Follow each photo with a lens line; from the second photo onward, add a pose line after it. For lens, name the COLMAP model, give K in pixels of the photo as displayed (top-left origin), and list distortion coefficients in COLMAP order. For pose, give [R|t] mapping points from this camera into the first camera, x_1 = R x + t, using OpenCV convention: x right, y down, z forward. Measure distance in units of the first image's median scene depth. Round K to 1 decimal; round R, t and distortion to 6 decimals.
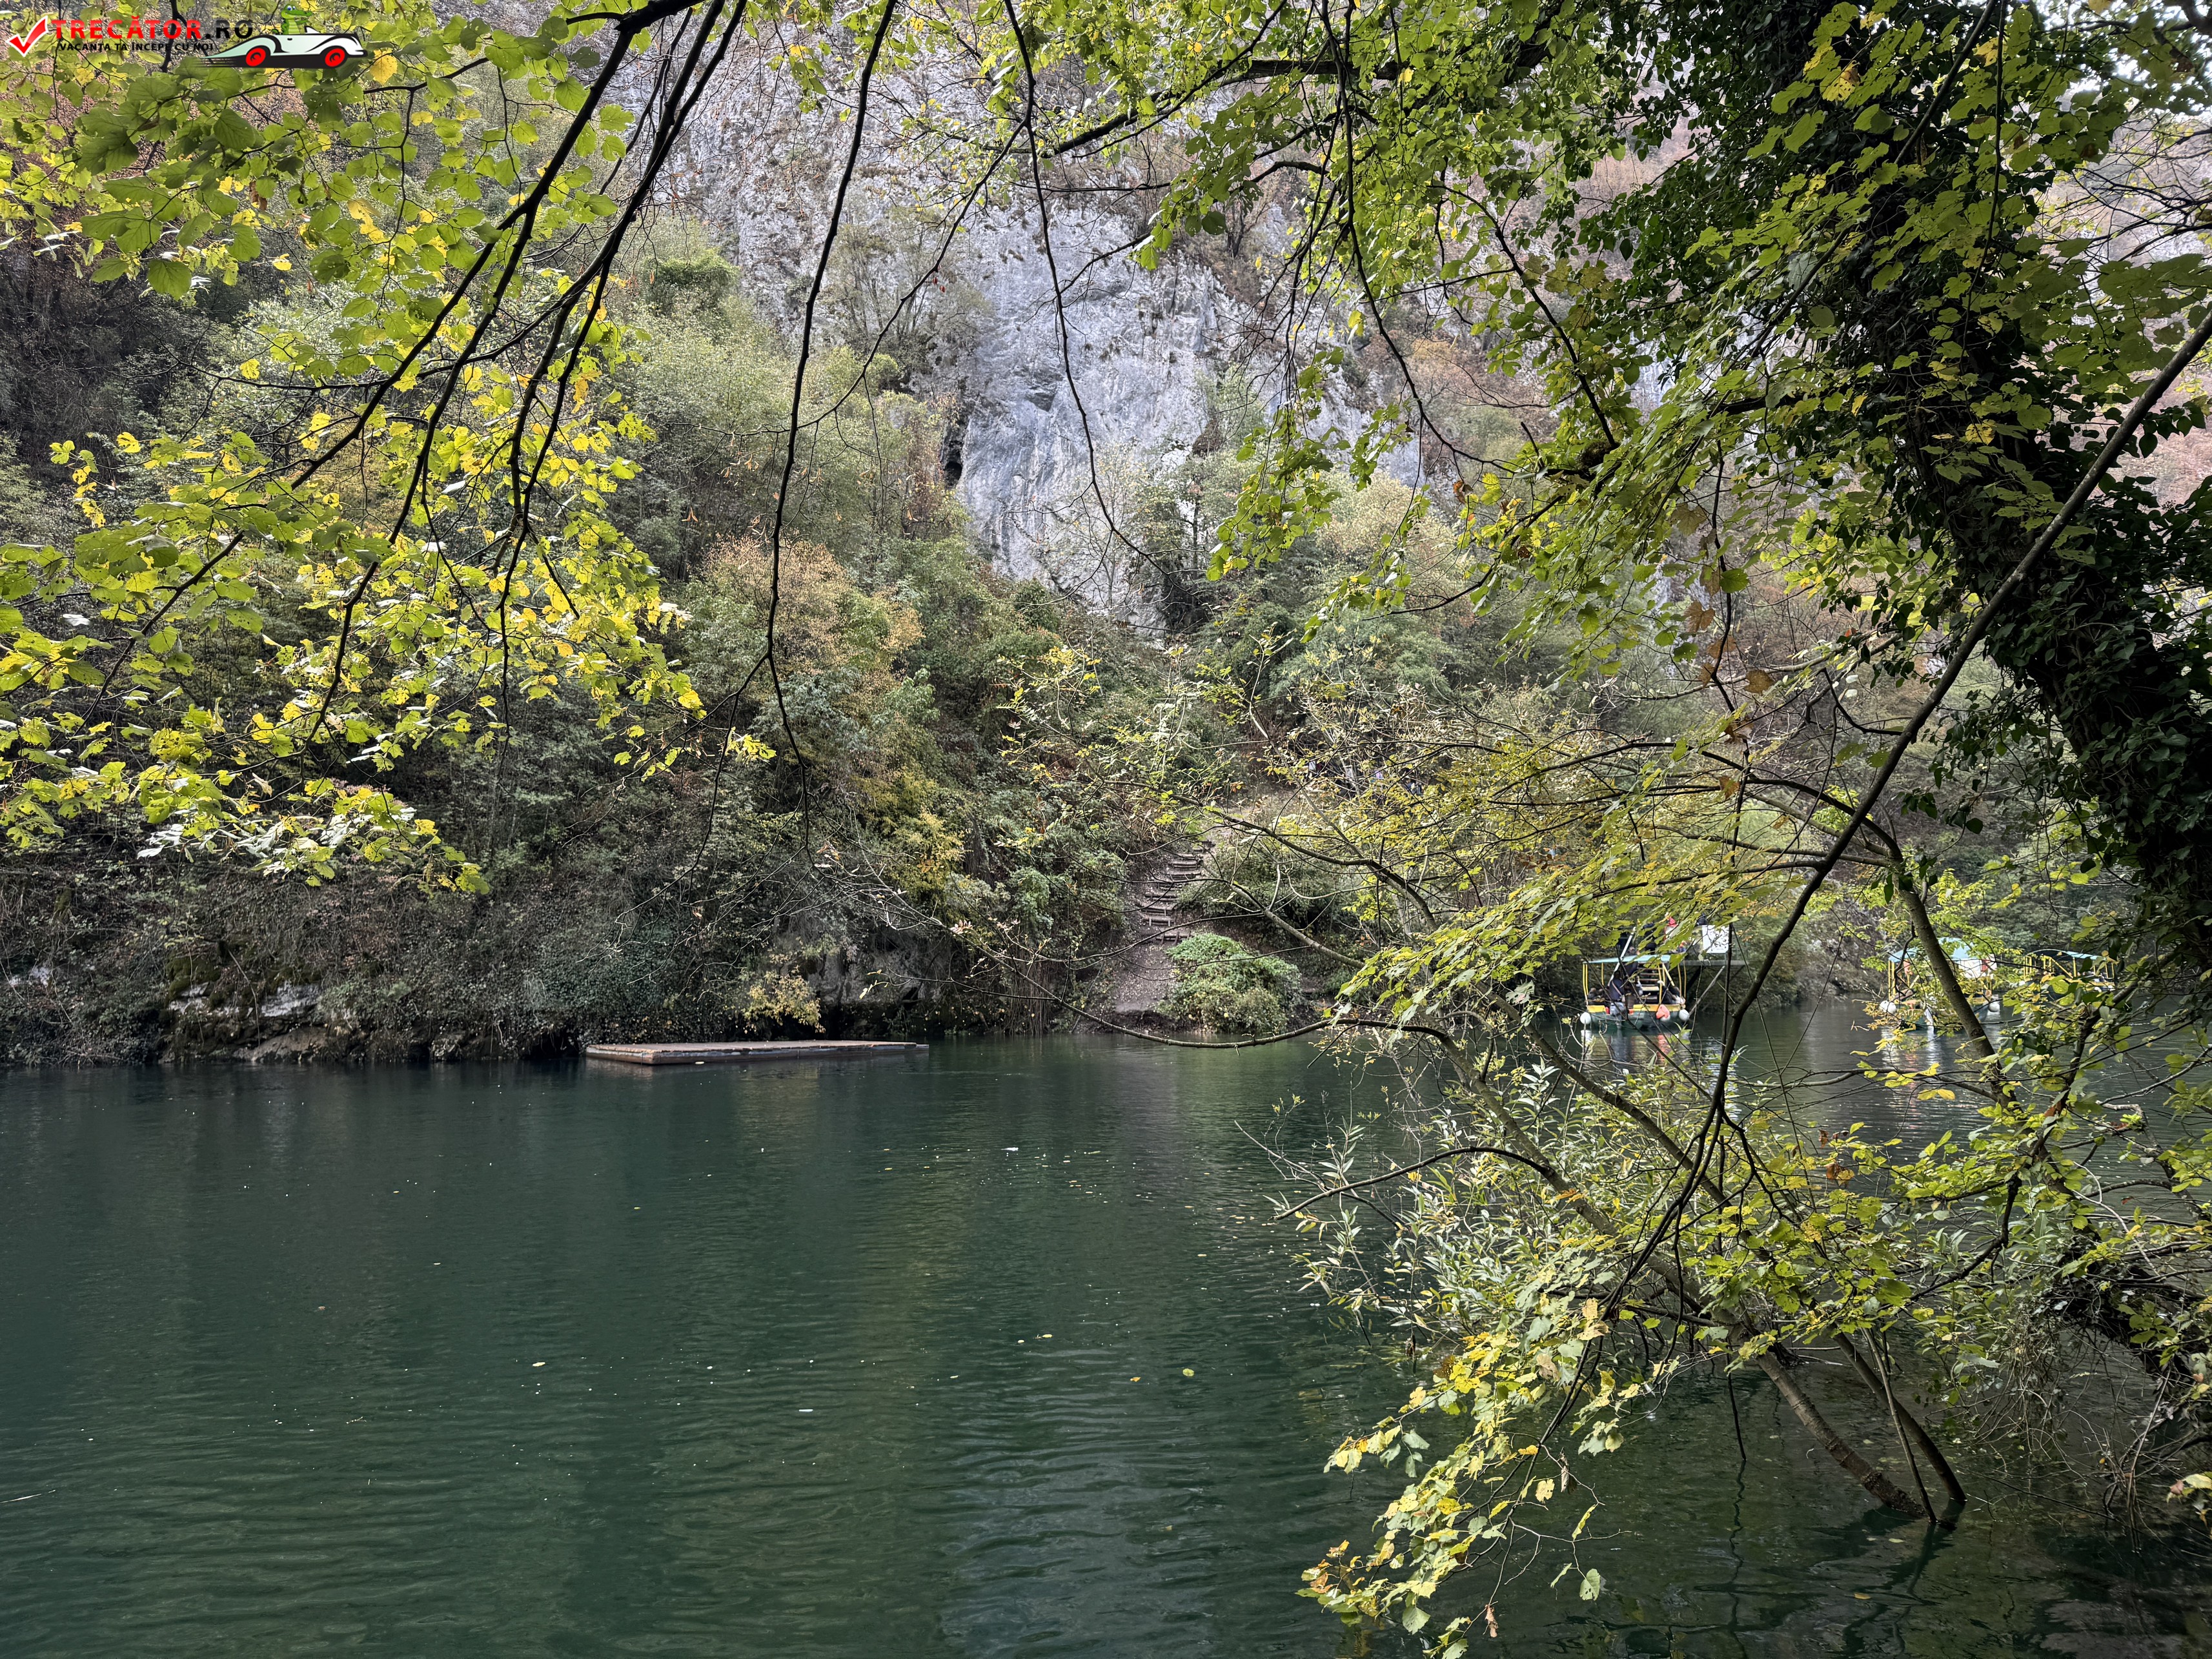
lens RADIAL K [[1519.3, 0, 1108.5], [0, 1519.3, 821.1], [0, 0, 1]] dist [0.147382, -0.330183]
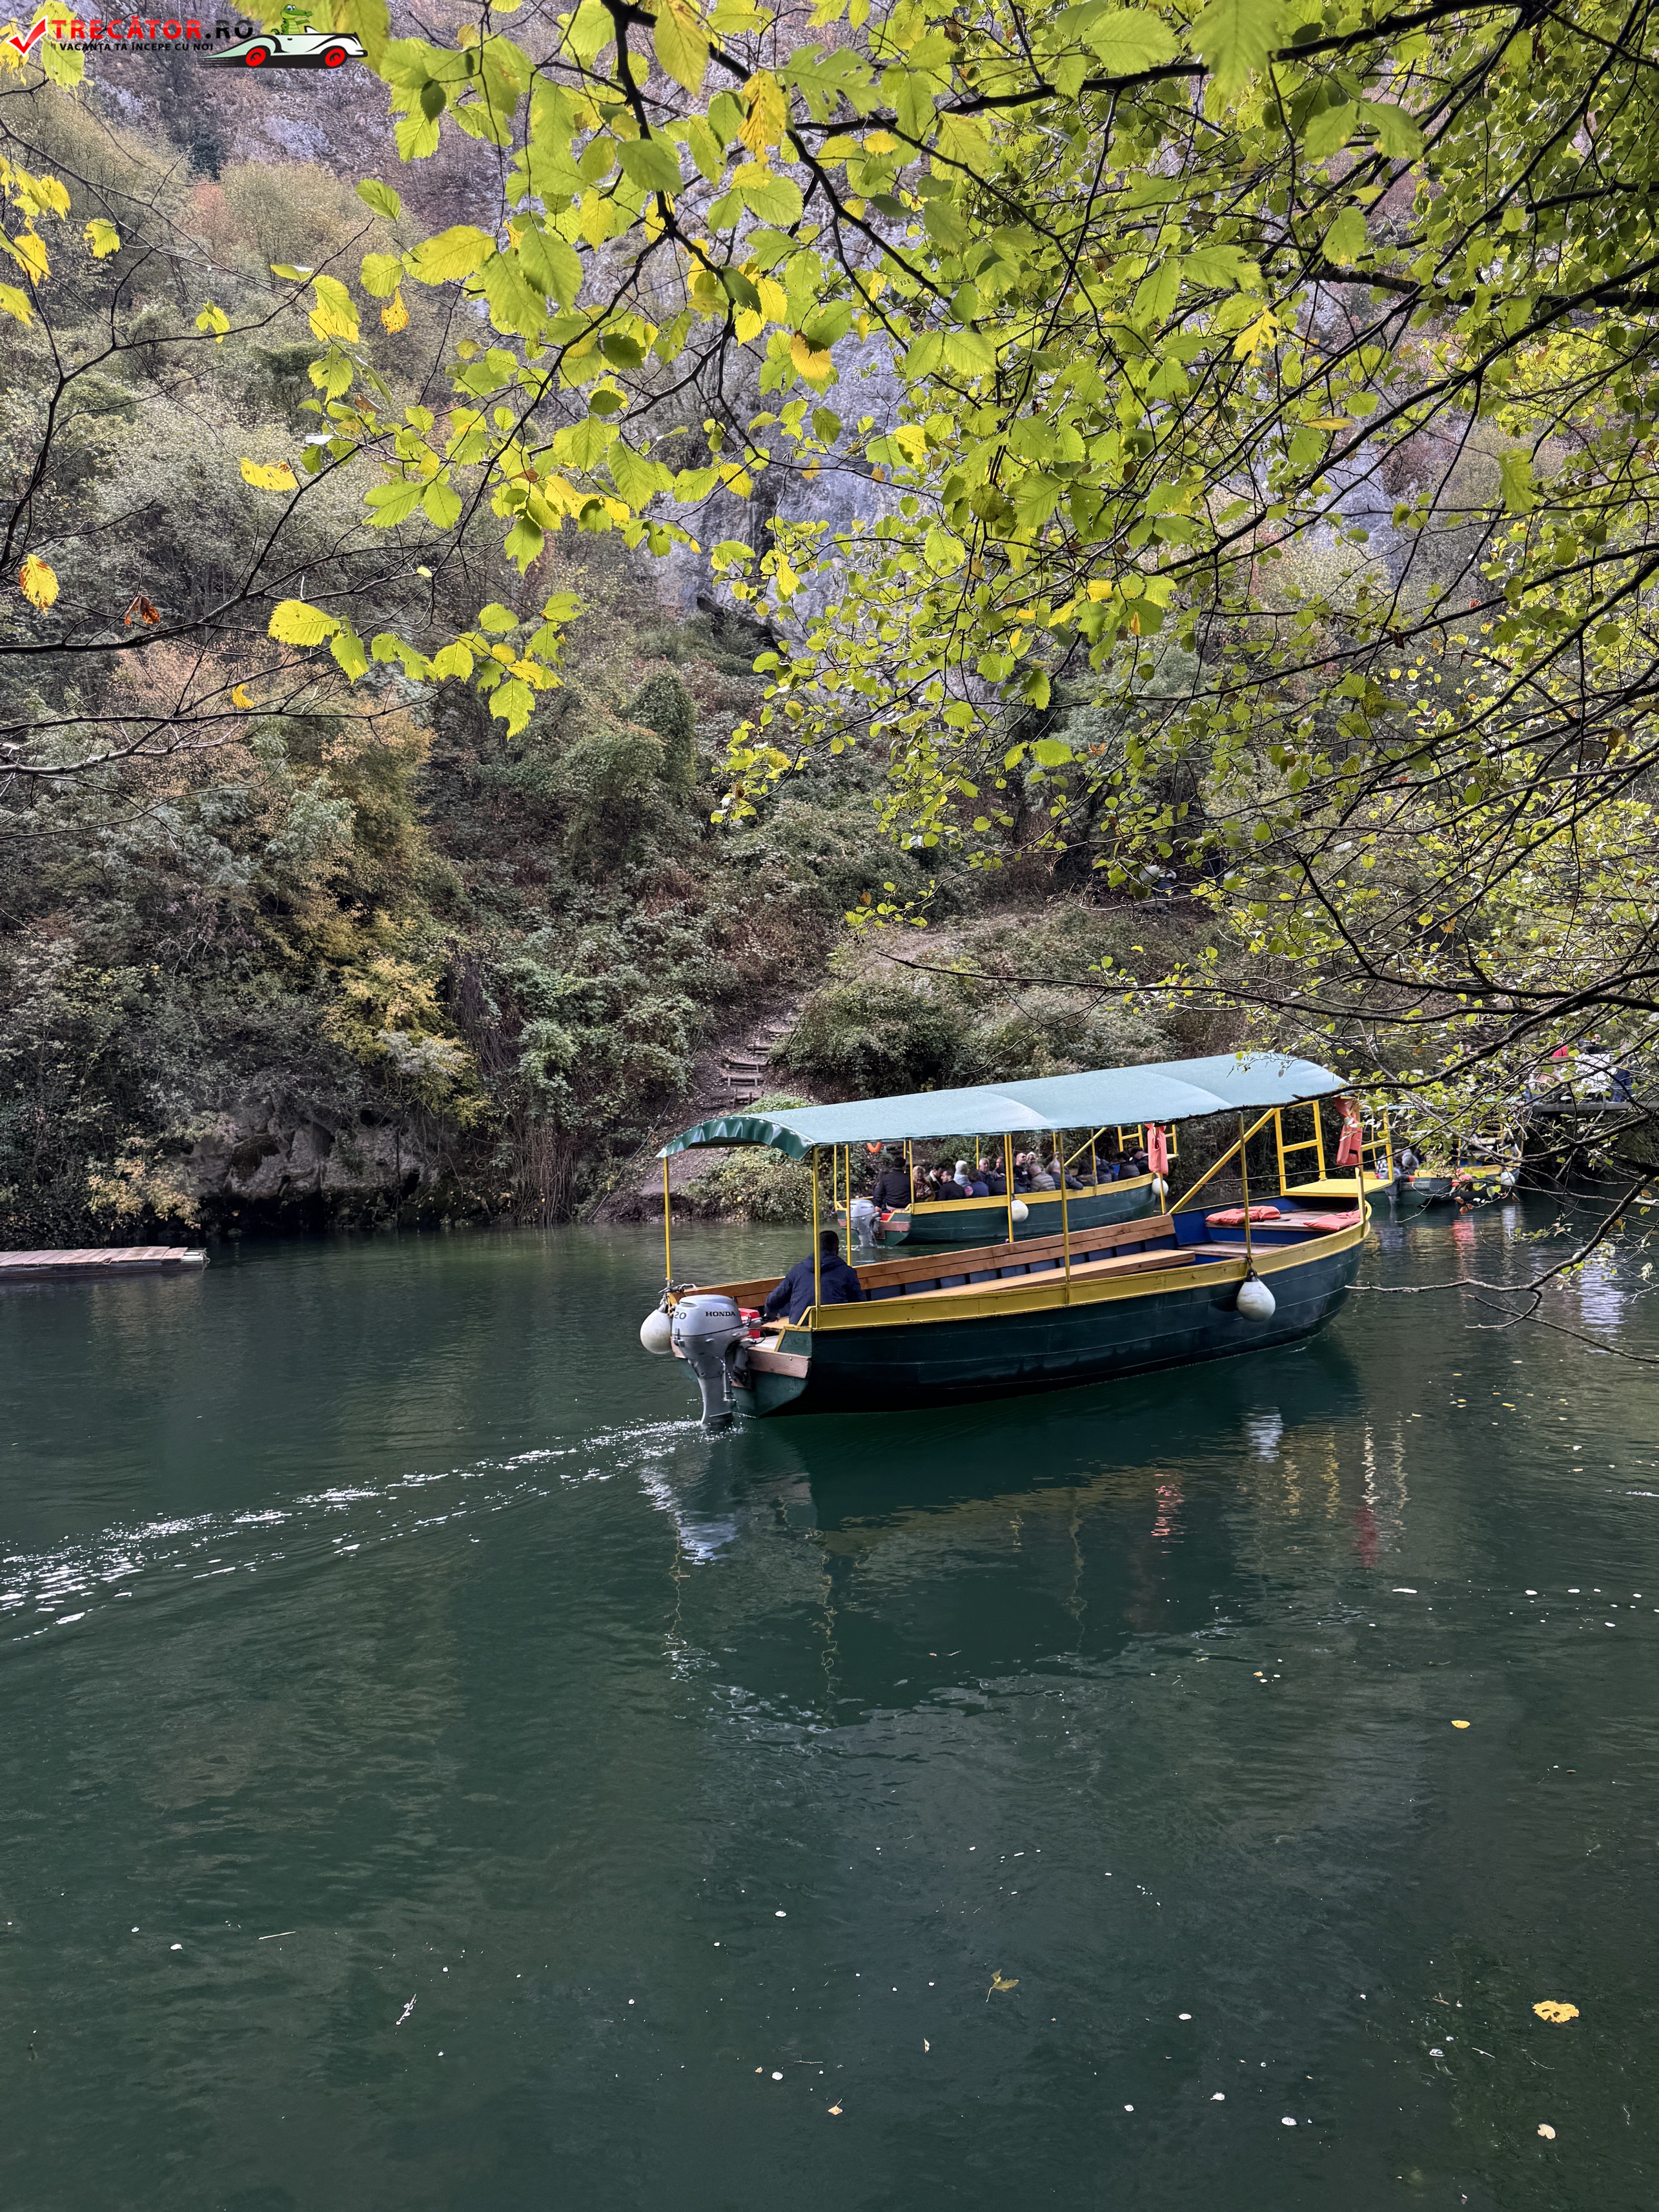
lens RADIAL K [[1516.7, 0, 847.5], [0, 1516.7, 1128.9], [0, 0, 1]] dist [0.119607, -0.167193]
pose [[0.956433, -0.021994, -0.291124, 0.335973], [0.051884, 0.994090, 0.095354, 0.018757], [0.287306, -0.106304, 0.951922, 0.260520]]
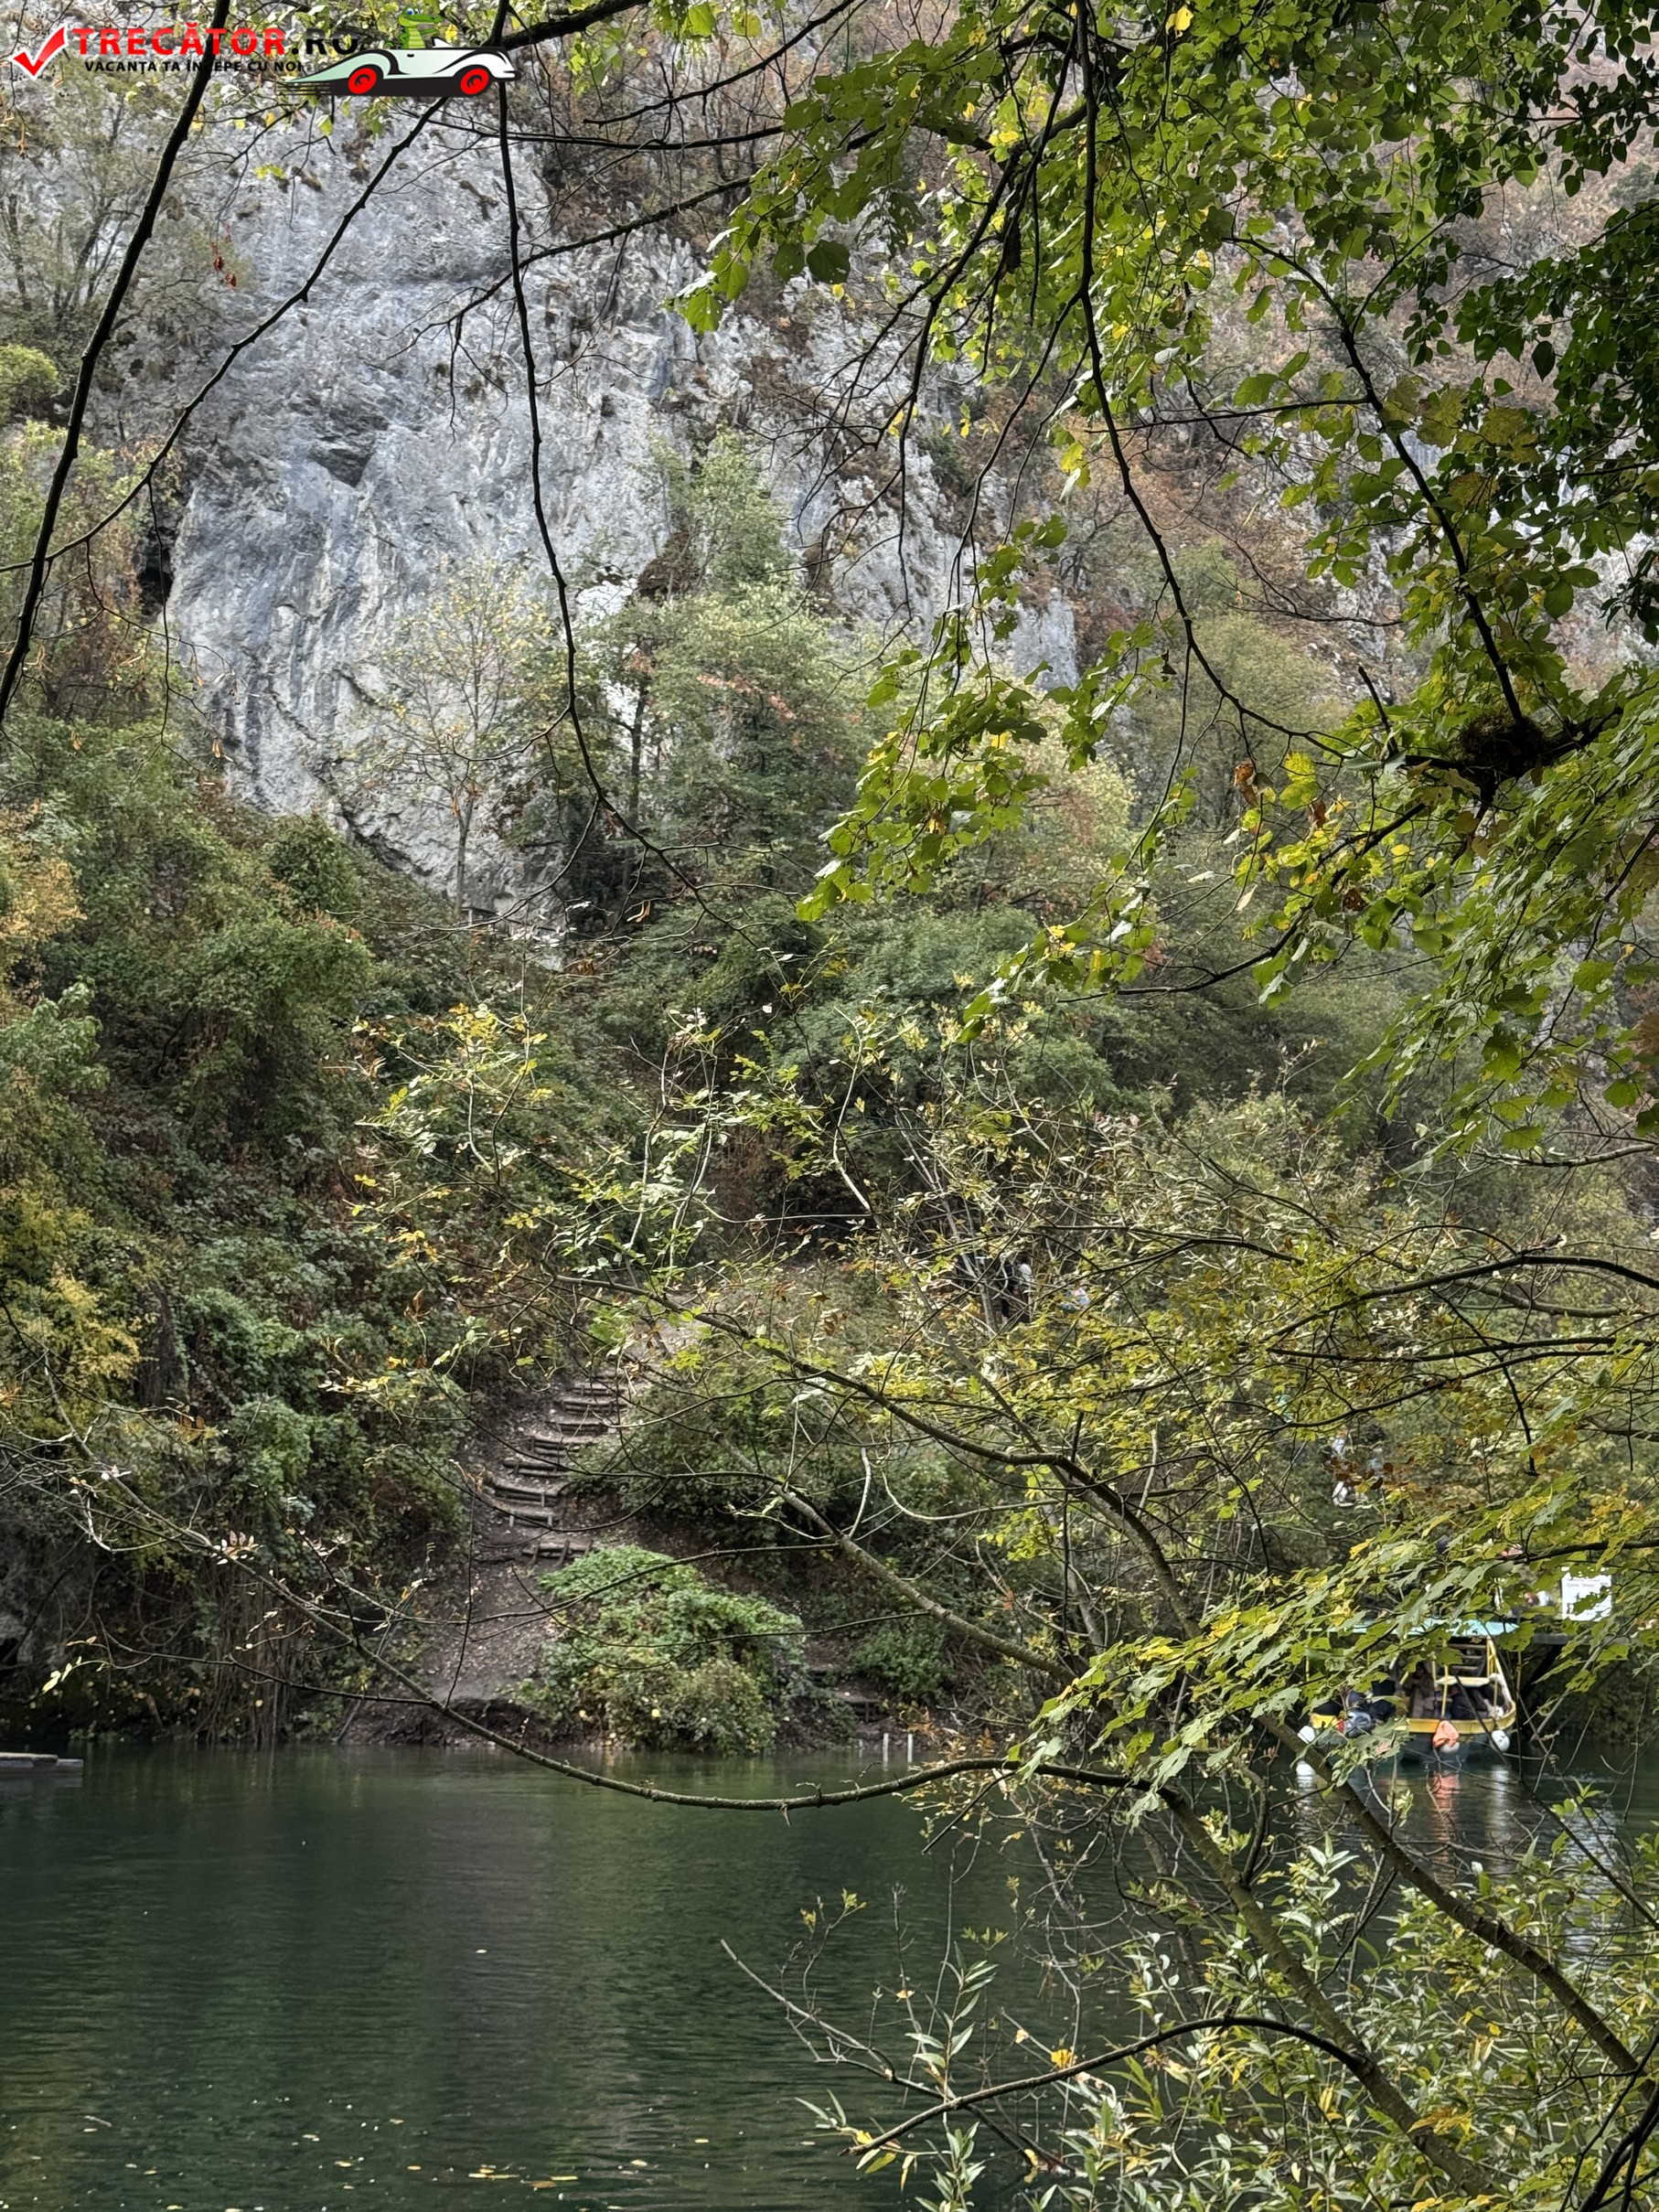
lens RADIAL K [[3036.2, 0, 842.3], [0, 3036.2, 1106.3], [0, 0, 1]] dist [0.171102, -0.384354]
pose [[0.989185, 0.058616, 0.134454, -0.007796], [-0.049412, 0.996266, -0.070804, -0.002400], [-0.138102, 0.063395, 0.988387, -0.006442]]
